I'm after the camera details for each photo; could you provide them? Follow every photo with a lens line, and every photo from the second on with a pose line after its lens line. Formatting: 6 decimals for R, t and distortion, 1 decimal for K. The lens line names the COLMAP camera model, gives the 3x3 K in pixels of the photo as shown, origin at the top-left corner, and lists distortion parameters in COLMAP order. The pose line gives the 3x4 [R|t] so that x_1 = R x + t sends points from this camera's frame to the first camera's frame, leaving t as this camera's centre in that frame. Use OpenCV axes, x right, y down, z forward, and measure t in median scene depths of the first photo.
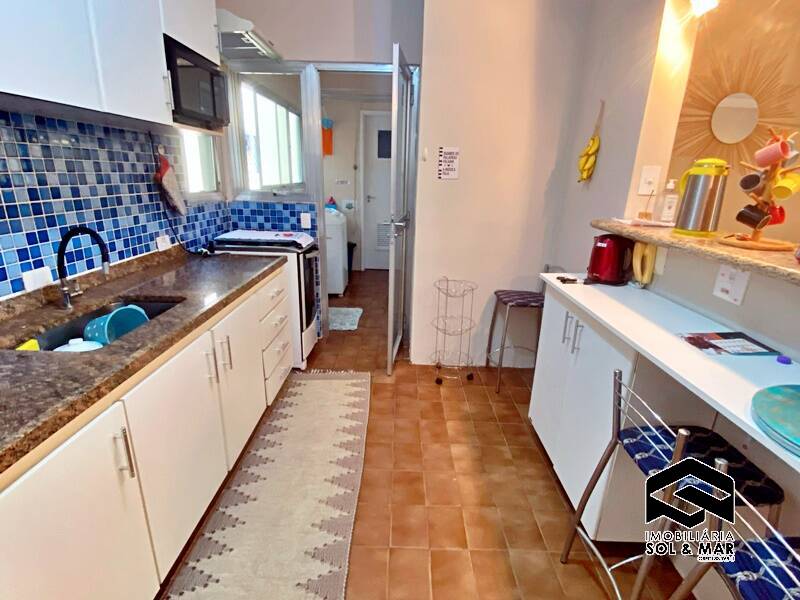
lens RADIAL K [[393.8, 0, 397.6], [0, 393.8, 299.0], [0, 0, 1]] dist [0.033347, -0.031410]
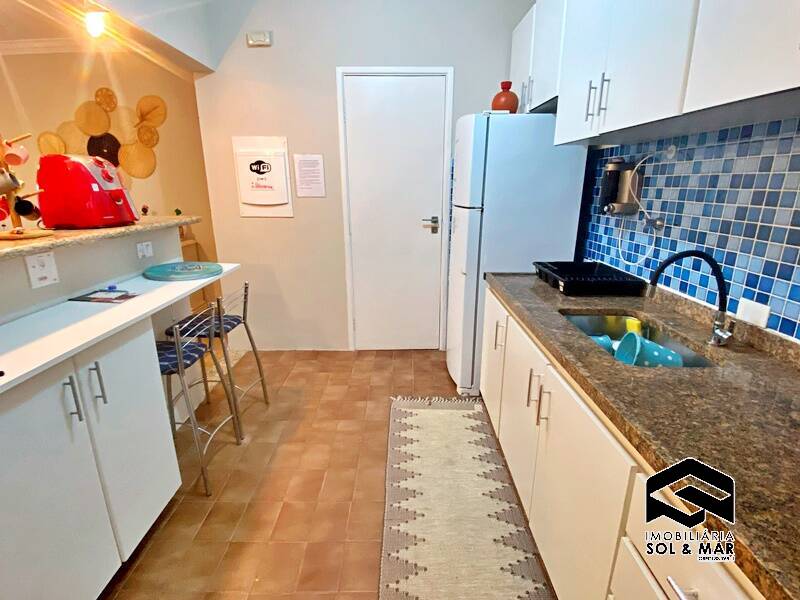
lens RADIAL K [[393.8, 0, 397.6], [0, 393.8, 299.0], [0, 0, 1]] dist [0.033347, -0.031410]
pose [[-0.999700, -0.022551, -0.009527, -0.094935], [-0.024049, 0.831893, 0.554415, -0.376366], [-0.004577, 0.554477, -0.832186, 1.202153]]
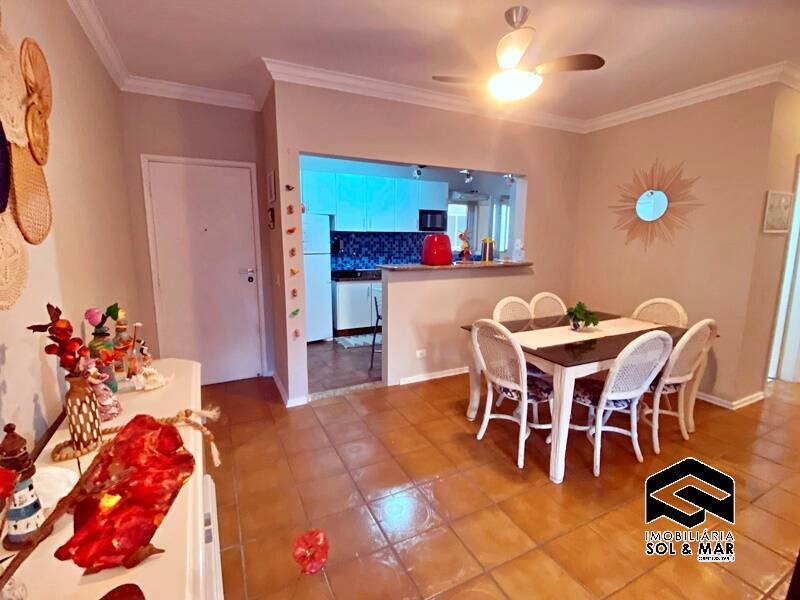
lens RADIAL K [[369.8, 0, 397.4], [0, 369.8, 302.3], [0, 0, 1]] dist [0.023368, -0.024567]
pose [[0.448286, 0.127403, -0.884764, 2.080799], [-0.259043, 0.965834, 0.007827, 0.189596], [0.855533, 0.225684, 0.465973, -0.535273]]
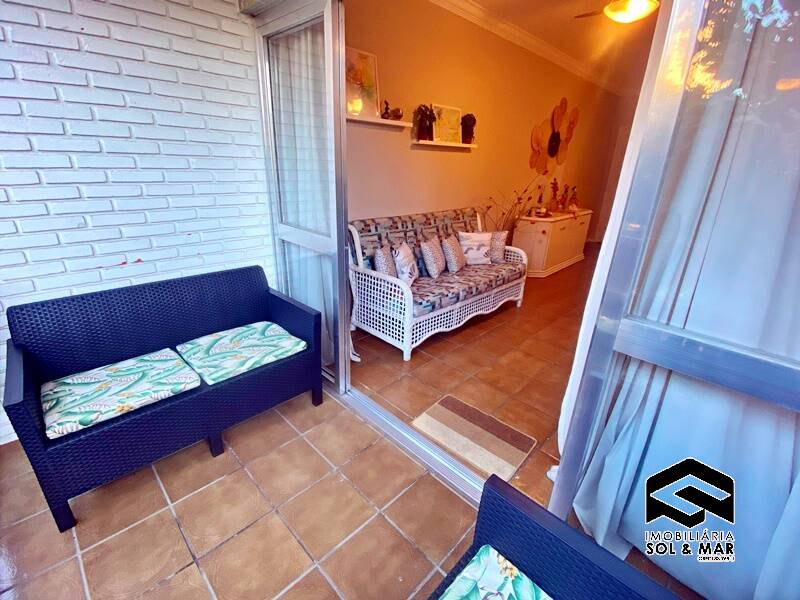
lens RADIAL K [[357.8, 0, 396.6], [0, 357.8, 298.4], [0, 0, 1]] dist [0.026424, -0.022645]
pose [[-0.700187, 0.204509, -0.684042, 4.008532], [-0.265495, 0.814807, 0.515365, 0.015050], [0.662759, 0.542462, -0.516221, 0.290312]]
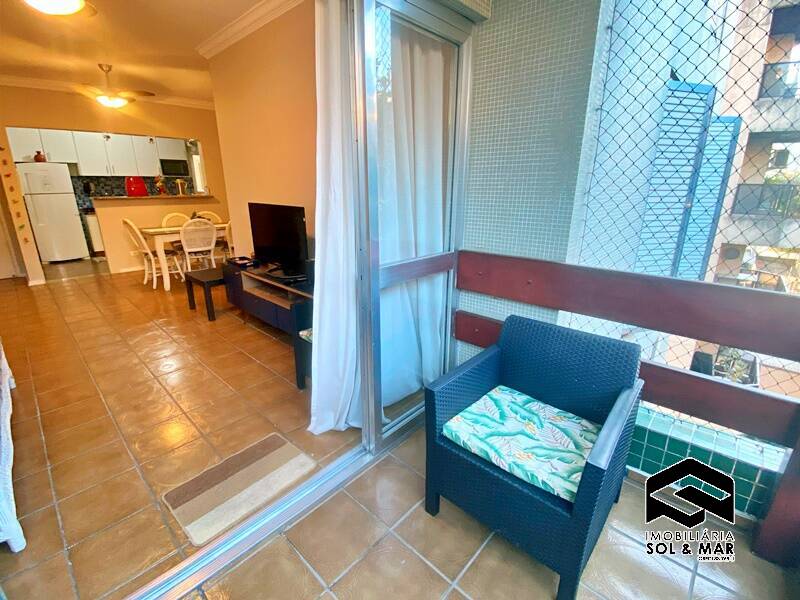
lens RADIAL K [[357.8, 0, 396.6], [0, 357.8, 298.4], [0, 0, 1]] dist [0.026424, -0.022645]
pose [[0.732387, 0.175030, -0.658008, 4.014621], [-0.183058, 0.981430, 0.057311, 0.224457], [0.655820, 0.078480, 0.750827, -0.294500]]
